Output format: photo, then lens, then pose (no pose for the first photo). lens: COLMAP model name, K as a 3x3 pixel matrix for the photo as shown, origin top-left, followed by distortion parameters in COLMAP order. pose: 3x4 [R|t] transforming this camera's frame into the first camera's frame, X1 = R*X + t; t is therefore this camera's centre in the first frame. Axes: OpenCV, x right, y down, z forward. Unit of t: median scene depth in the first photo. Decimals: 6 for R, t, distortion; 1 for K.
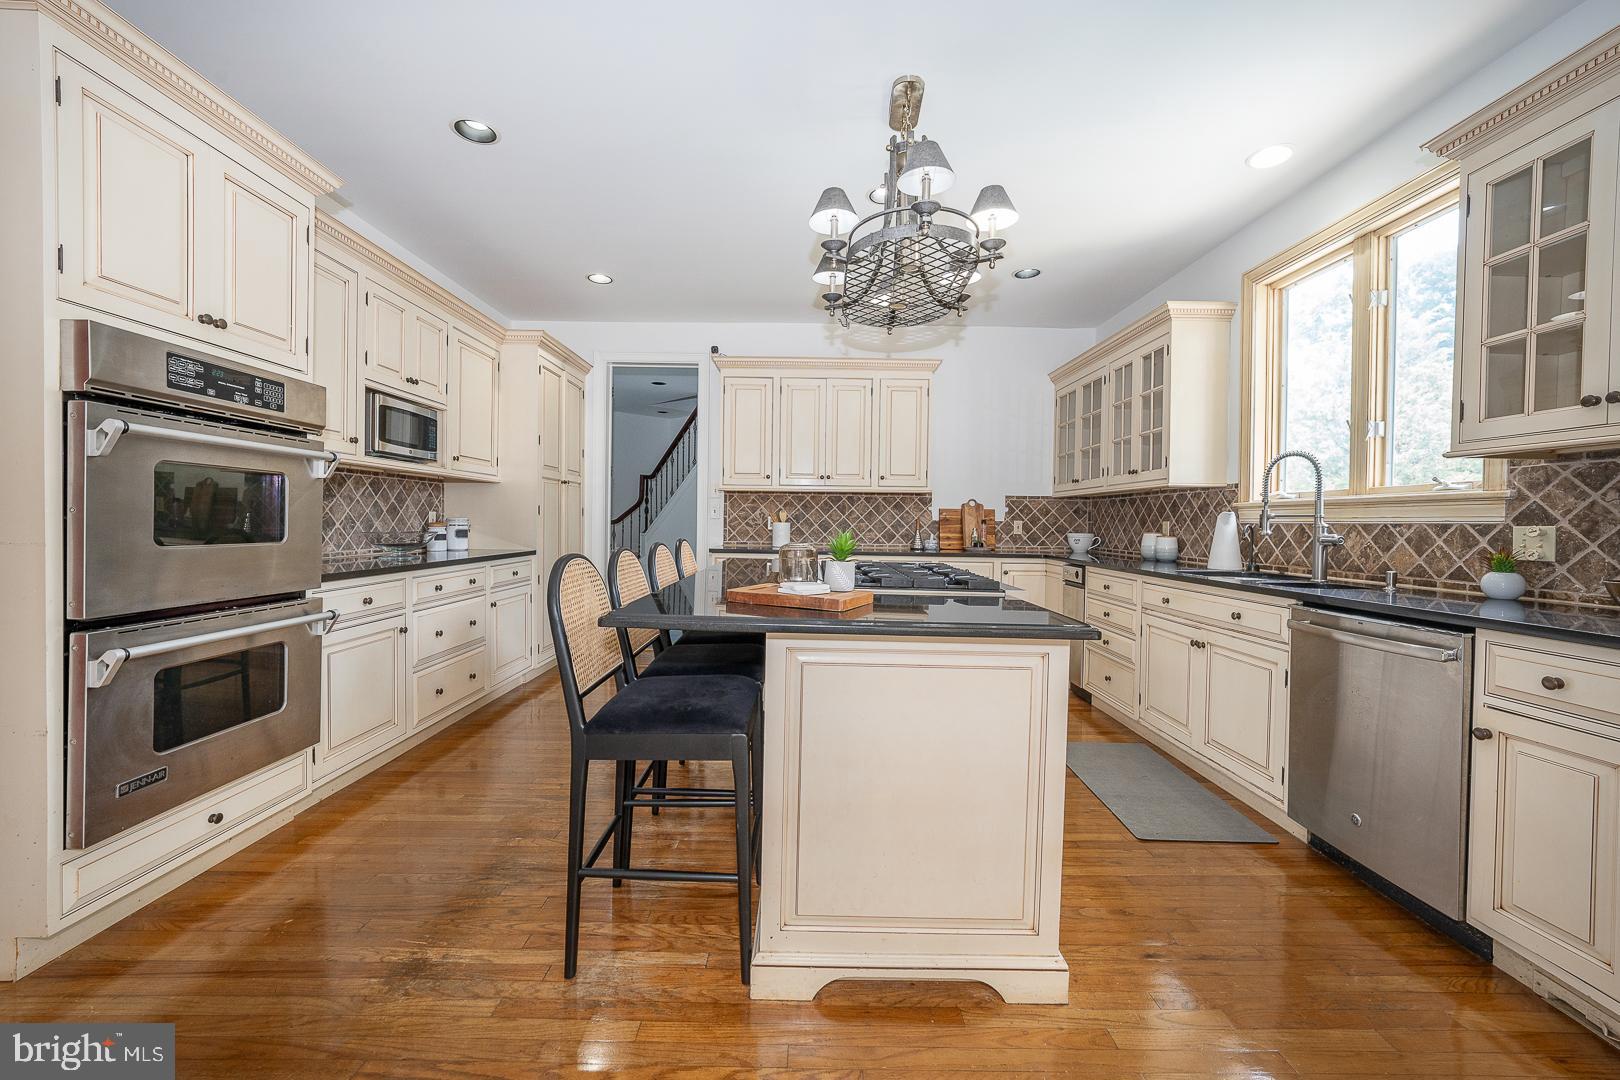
lens RADIAL K [[637.0, 0, 813.1], [0, 637.0, 531.3], [0, 0, 1]] dist [-0.001640, -0.000192]
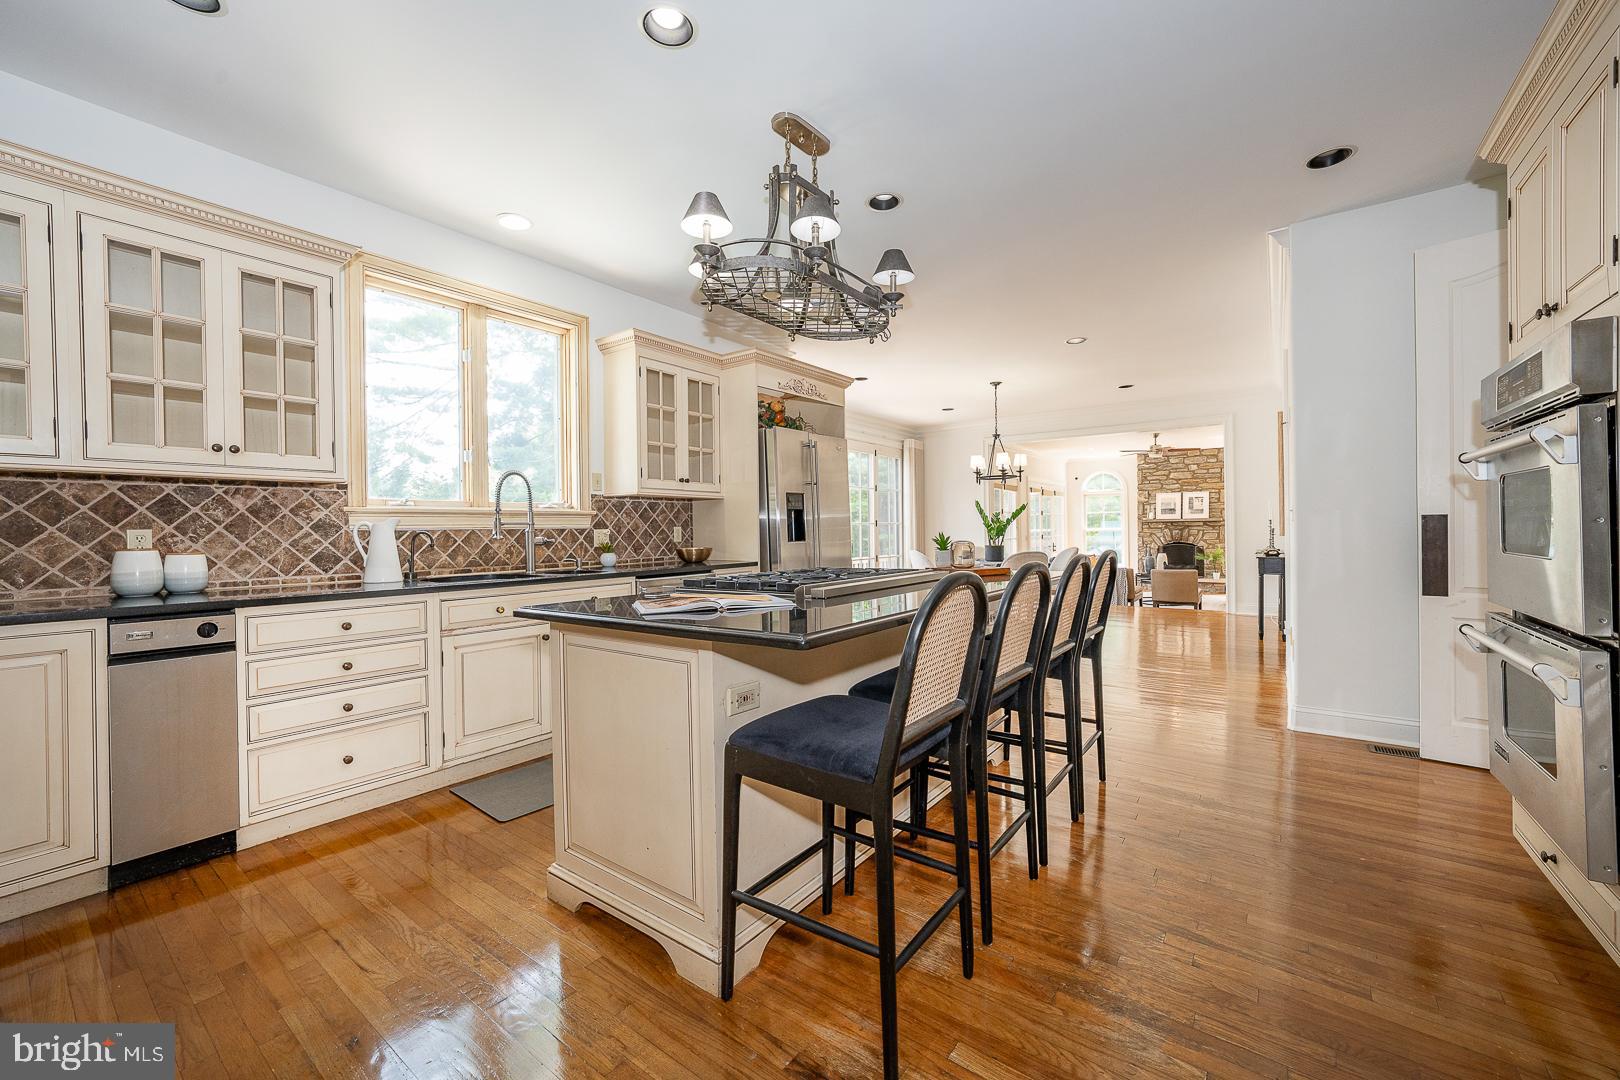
lens RADIAL K [[637.0, 0, 813.1], [0, 637.0, 531.3], [0, 0, 1]] dist [-0.001640, -0.000192]
pose [[-0.801662, -0.005820, 0.597749, -0.406762], [0.010389, 0.999666, 0.023667, -0.028668], [-0.597687, 0.025183, -0.801334, 1.484081]]
